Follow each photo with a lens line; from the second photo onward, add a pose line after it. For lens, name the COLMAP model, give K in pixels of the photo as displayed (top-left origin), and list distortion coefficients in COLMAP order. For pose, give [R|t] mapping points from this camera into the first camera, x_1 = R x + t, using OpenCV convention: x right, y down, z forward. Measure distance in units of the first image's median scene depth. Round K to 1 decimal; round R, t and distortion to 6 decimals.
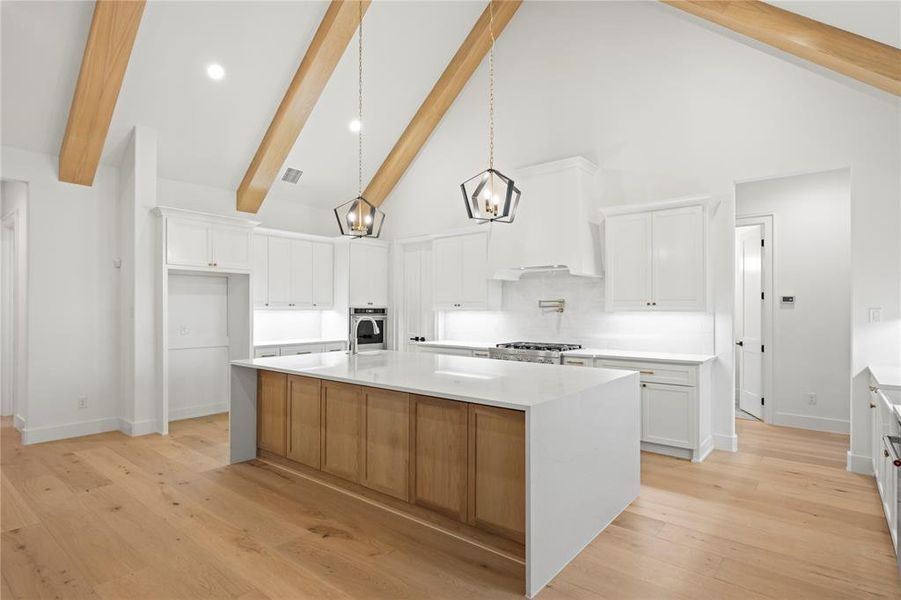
lens RADIAL K [[476.9, 0, 434.7], [0, 476.9, 305.4], [0, 0, 1]] dist [0.003924, -0.000403]
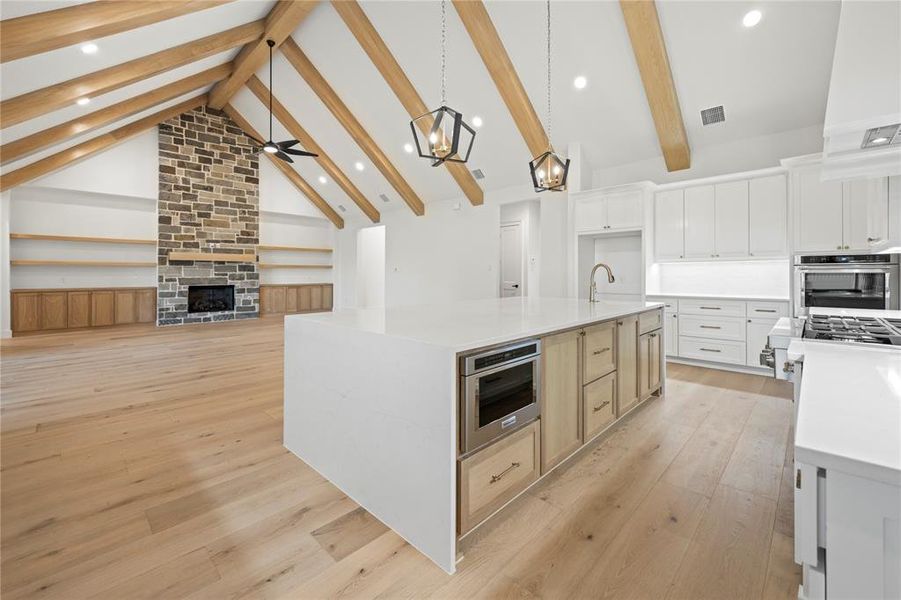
lens RADIAL K [[367.4, 0, 450.9], [0, 367.4, 275.5], [0, 0, 1]] dist [-0.003407, 0.001086]
pose [[-0.063915, 0.001194, -0.997955, 0.564081], [0.012270, 0.999925, 0.000410, 0.038799], [0.997880, -0.012219, -0.063925, 0.697783]]
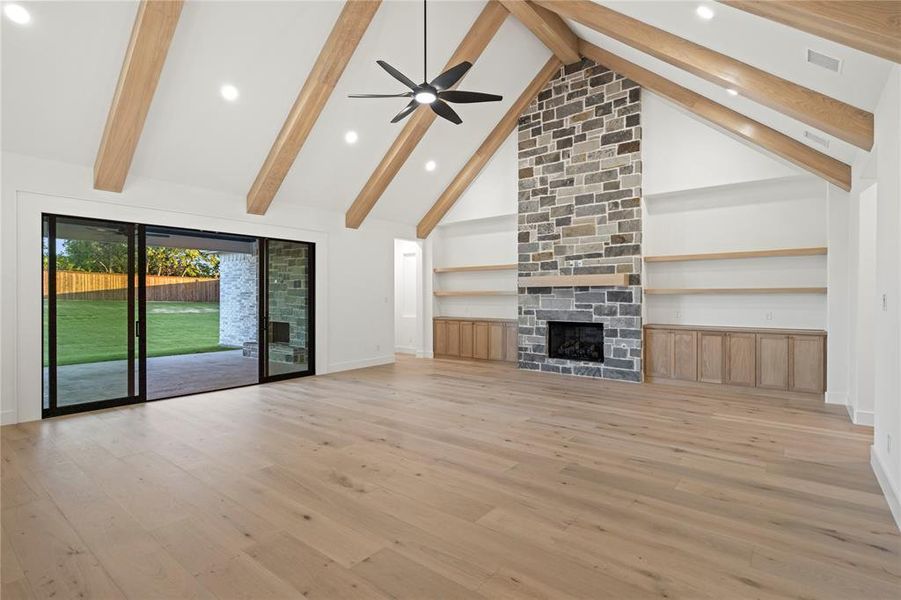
lens RADIAL K [[442.2, 0, 452.7], [0, 442.2, 298.5], [0, 0, 1]] dist [0.000114, -0.003095]
pose [[-0.999302, -0.002916, -0.037237, -0.716318], [-0.002607, 0.999962, -0.008341, 0.007424], [0.037260, -0.008238, -0.999272, 0.889176]]
